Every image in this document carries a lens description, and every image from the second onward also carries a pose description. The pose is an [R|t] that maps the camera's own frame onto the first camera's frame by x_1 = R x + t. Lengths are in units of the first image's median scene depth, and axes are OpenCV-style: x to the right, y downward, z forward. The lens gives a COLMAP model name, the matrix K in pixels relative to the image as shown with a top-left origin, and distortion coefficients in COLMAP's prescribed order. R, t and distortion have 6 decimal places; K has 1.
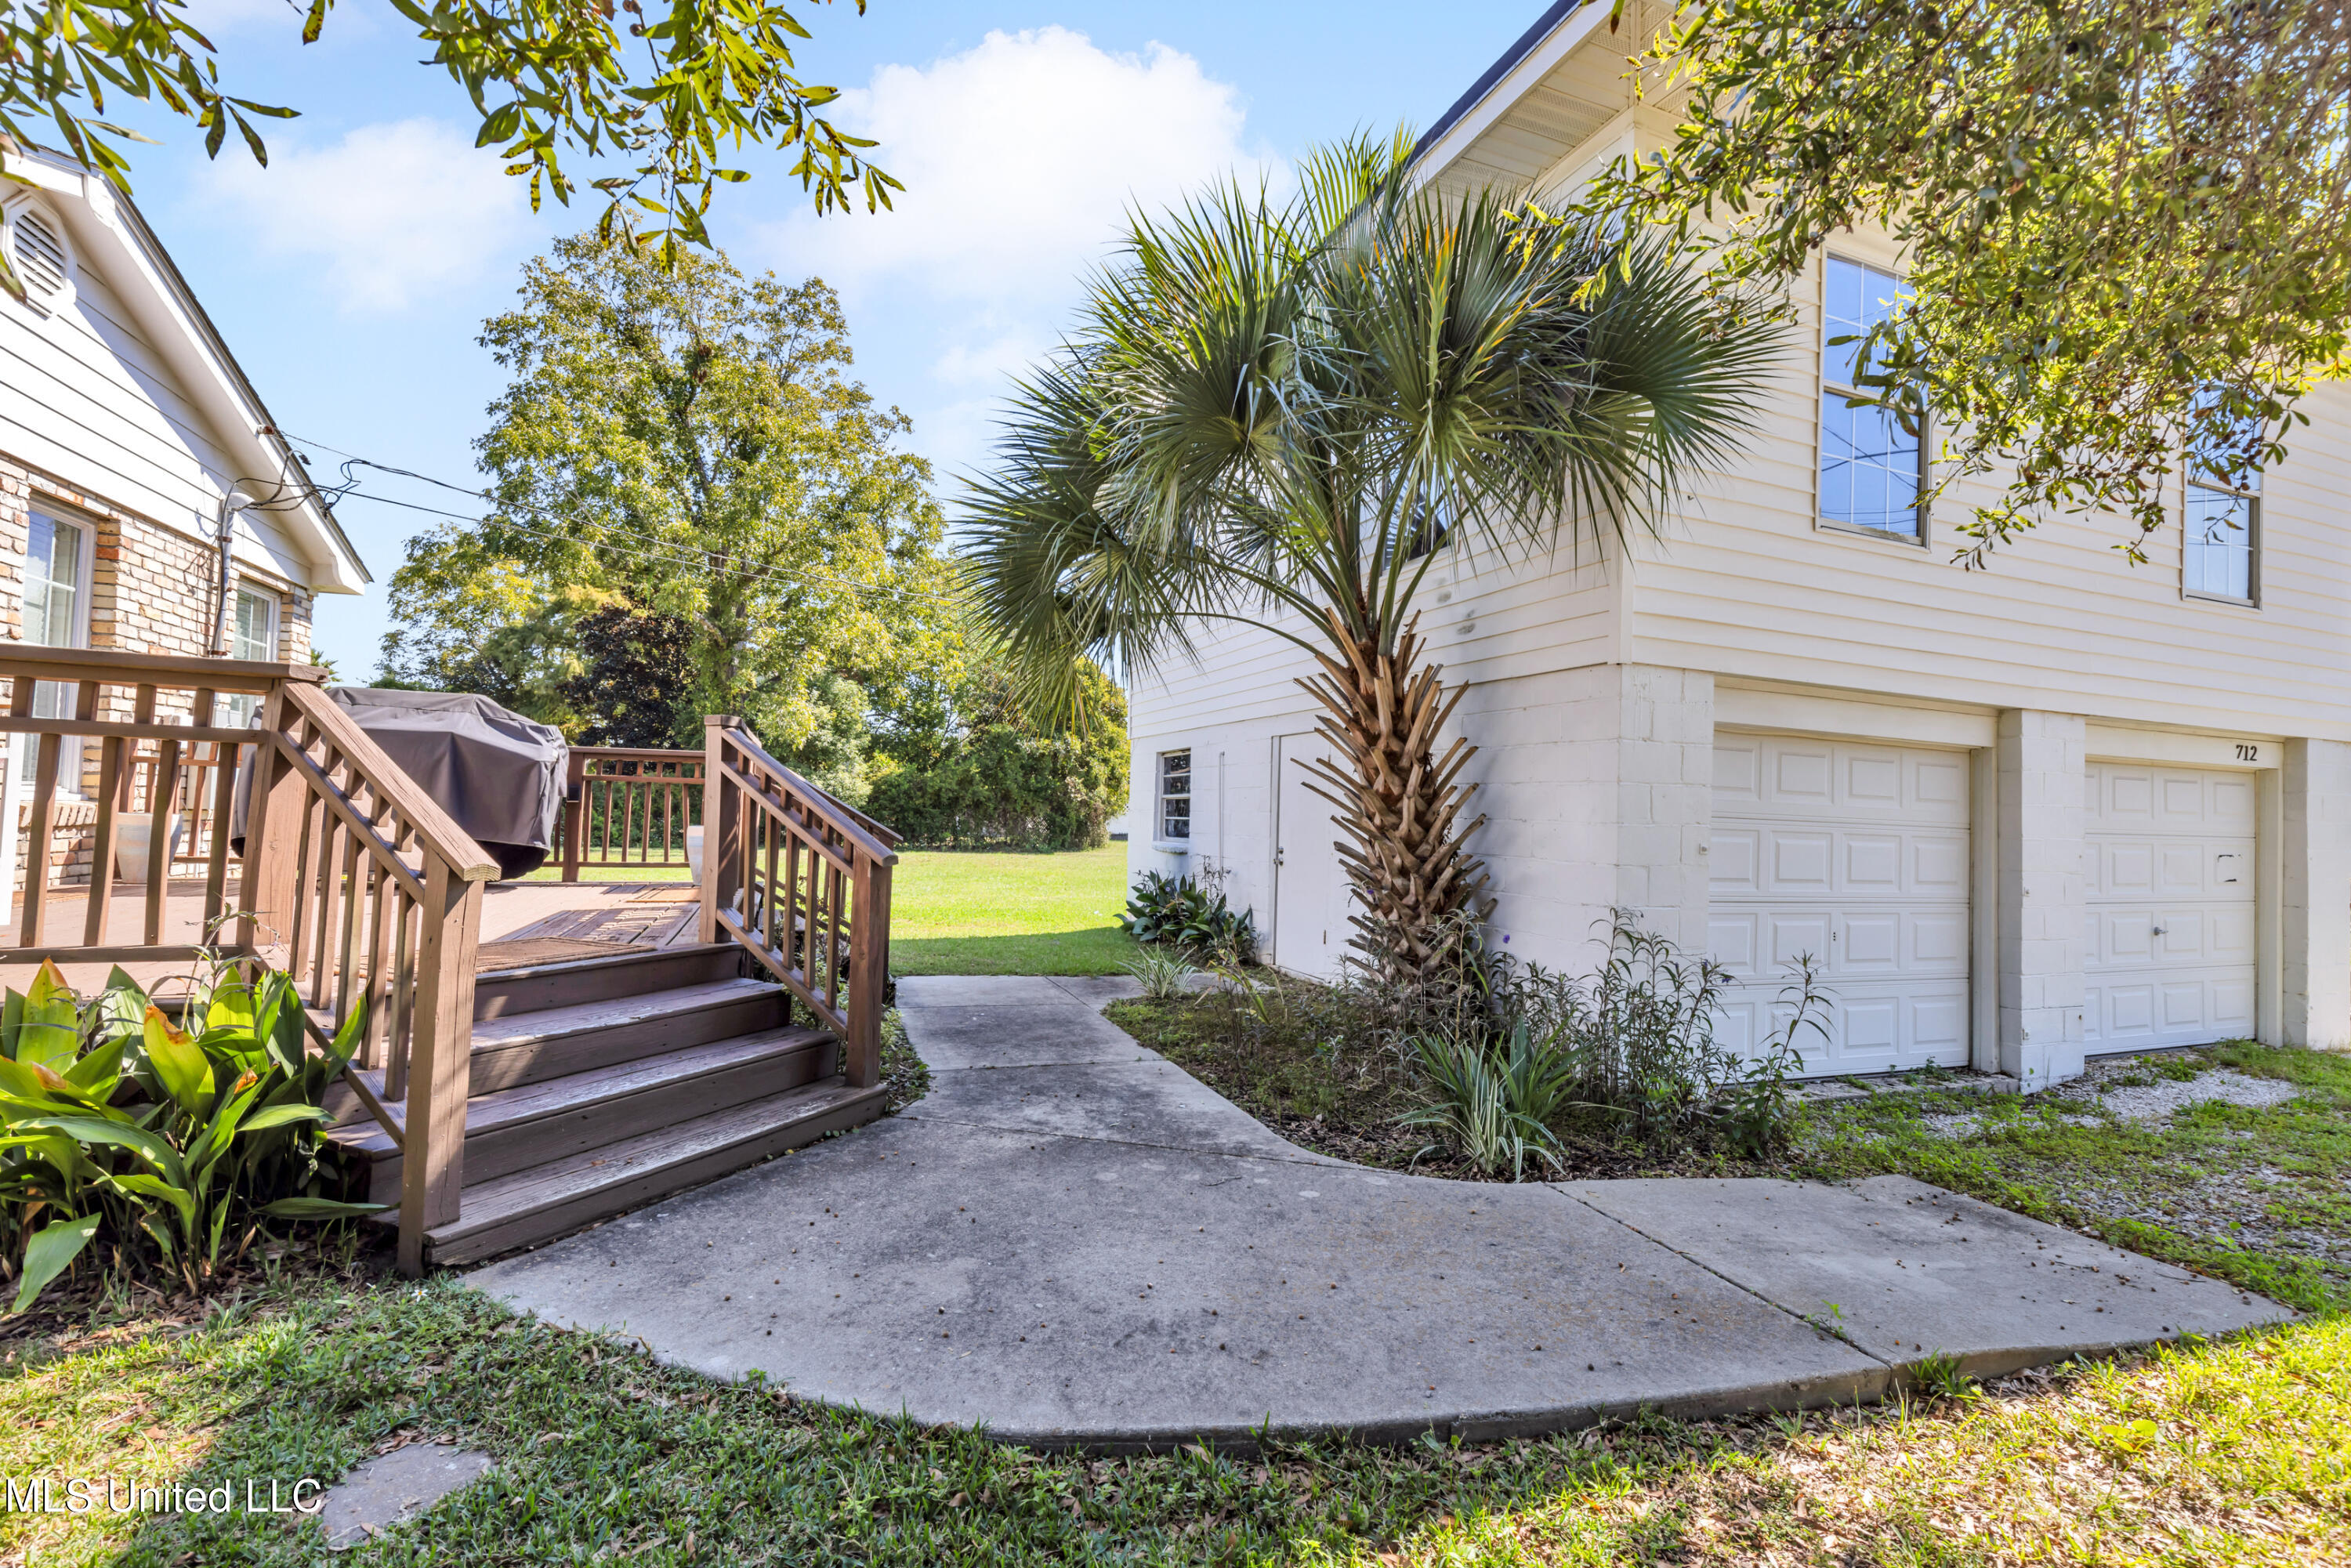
lens RADIAL K [[1056.6, 0, 1185.1], [0, 1056.6, 785.6], [0, 0, 1]] dist [0.002393, 0.000605]
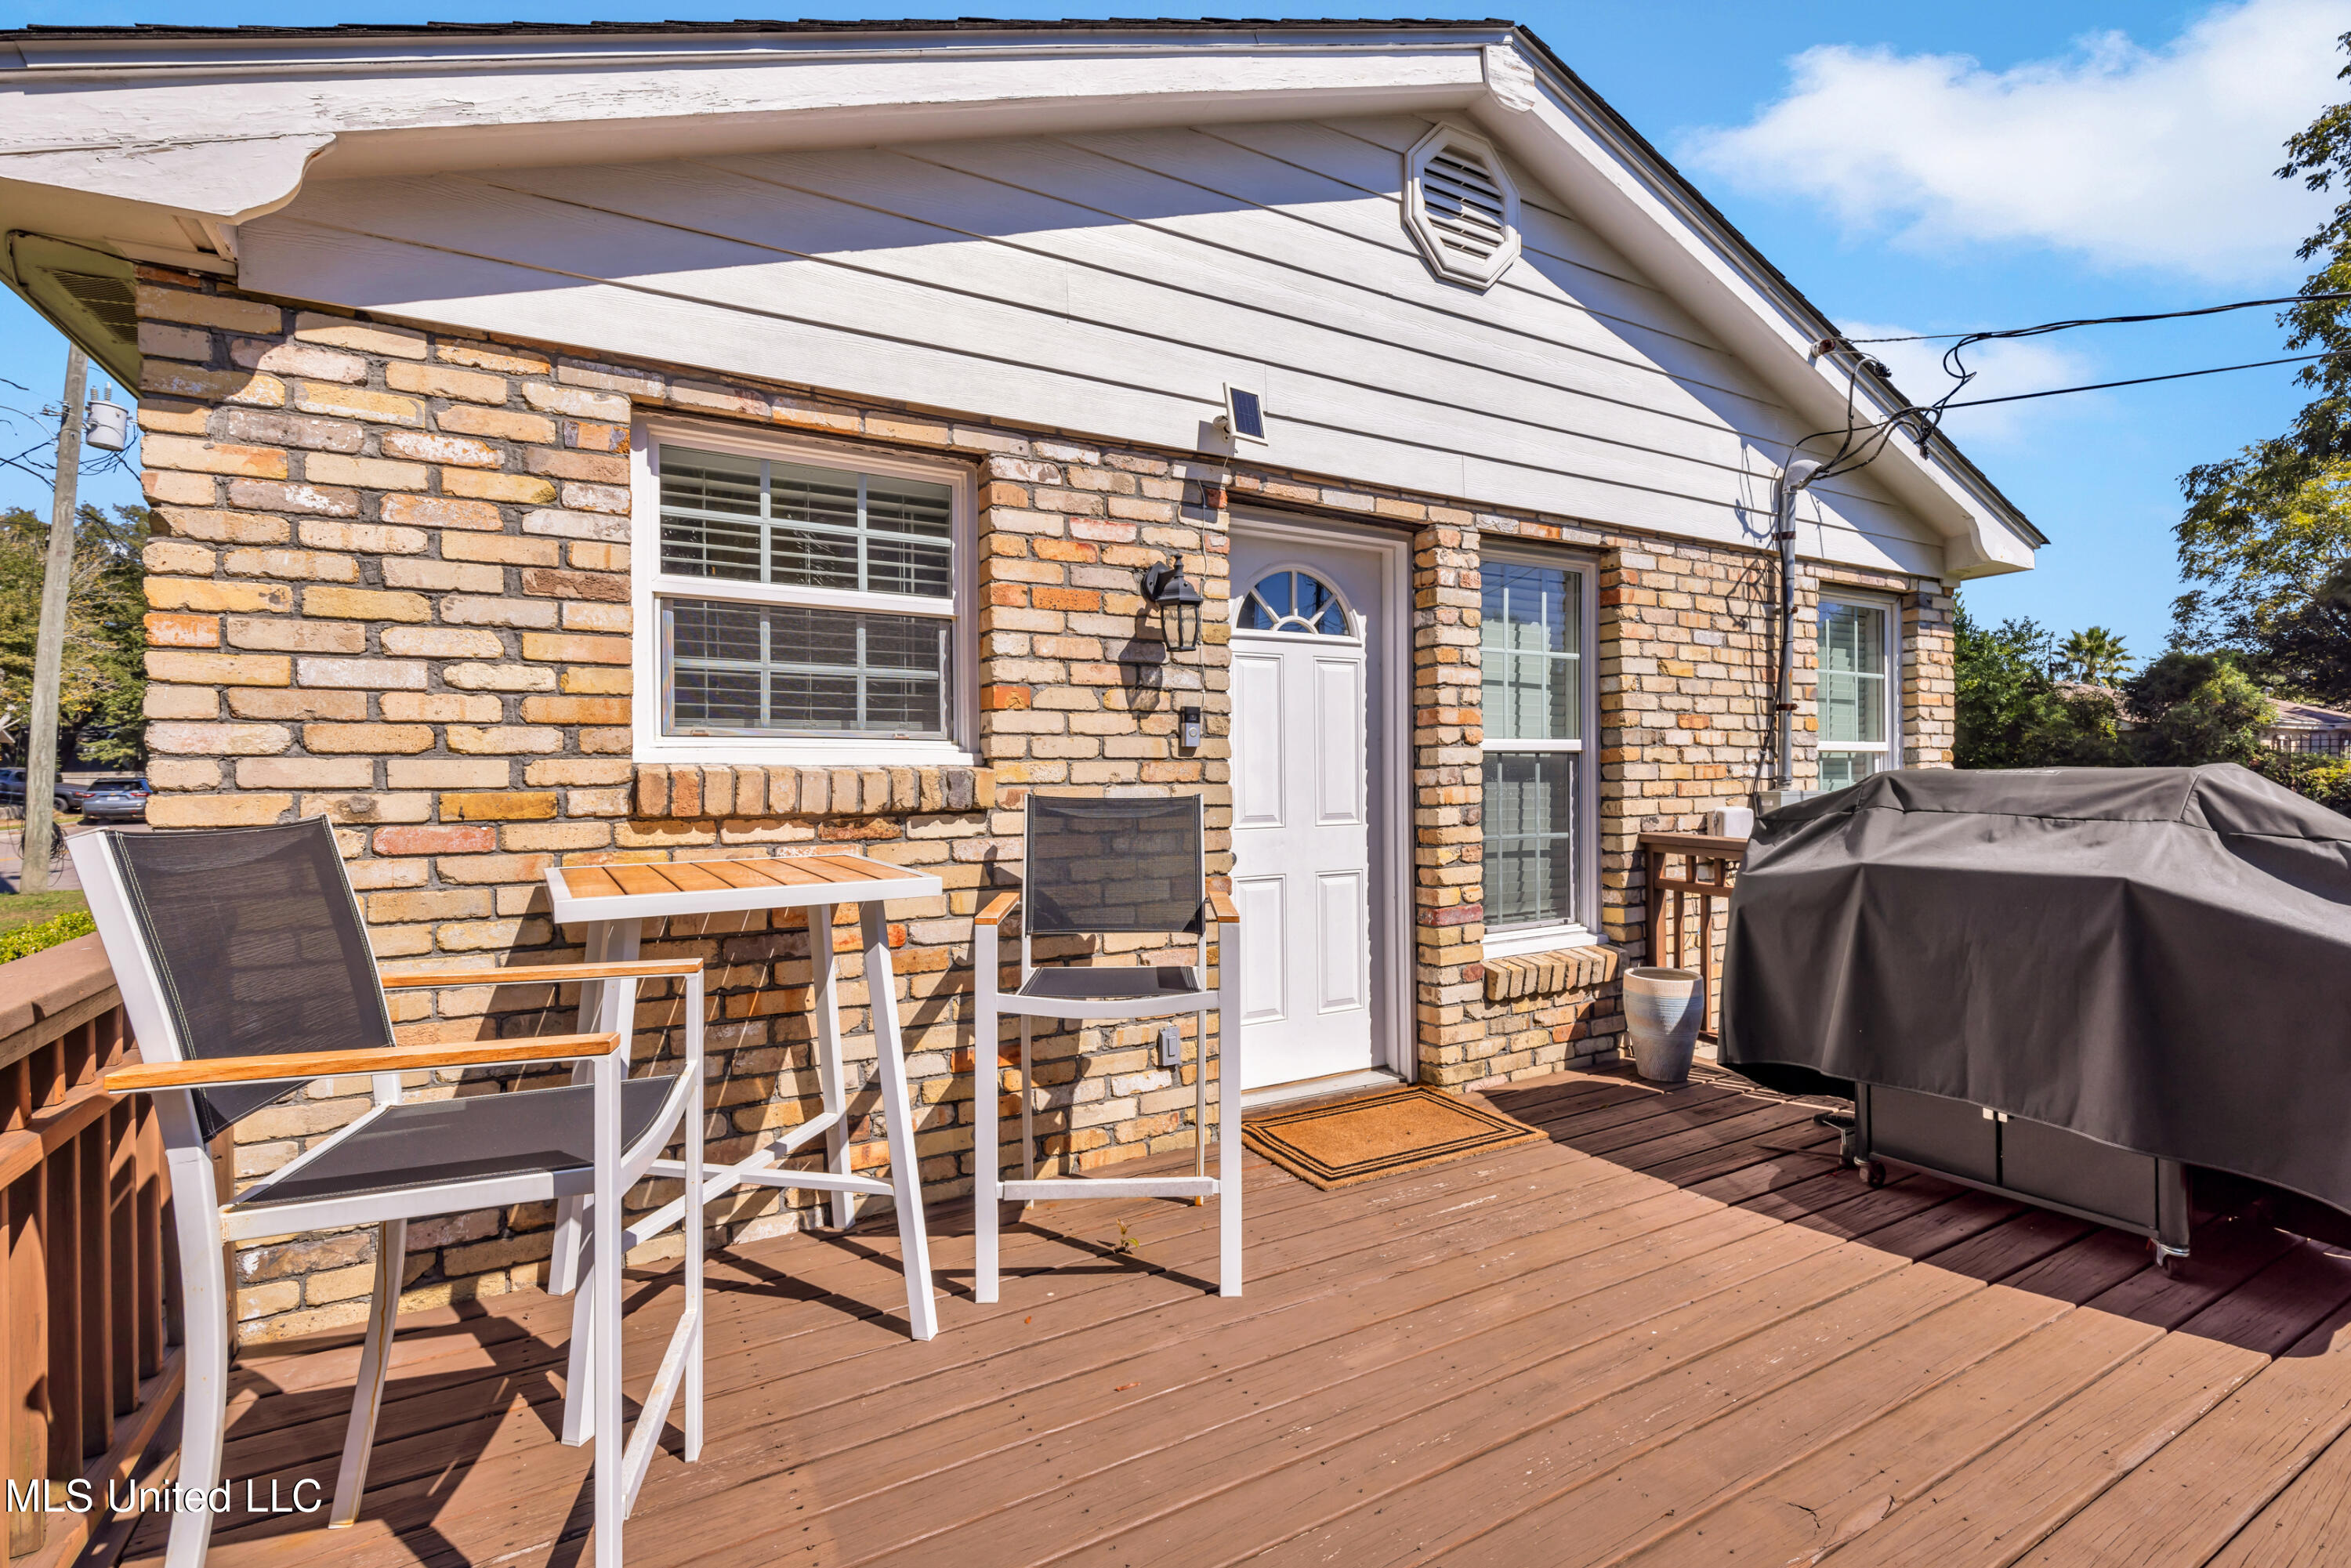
lens RADIAL K [[1056.6, 0, 1185.1], [0, 1056.6, 785.6], [0, 0, 1]] dist [0.002393, 0.000605]
pose [[0.156872, -0.022338, -0.987366, -0.312951], [0.040436, 0.999051, -0.016178, -0.080210], [0.986791, -0.037388, 0.157626, 0.518372]]
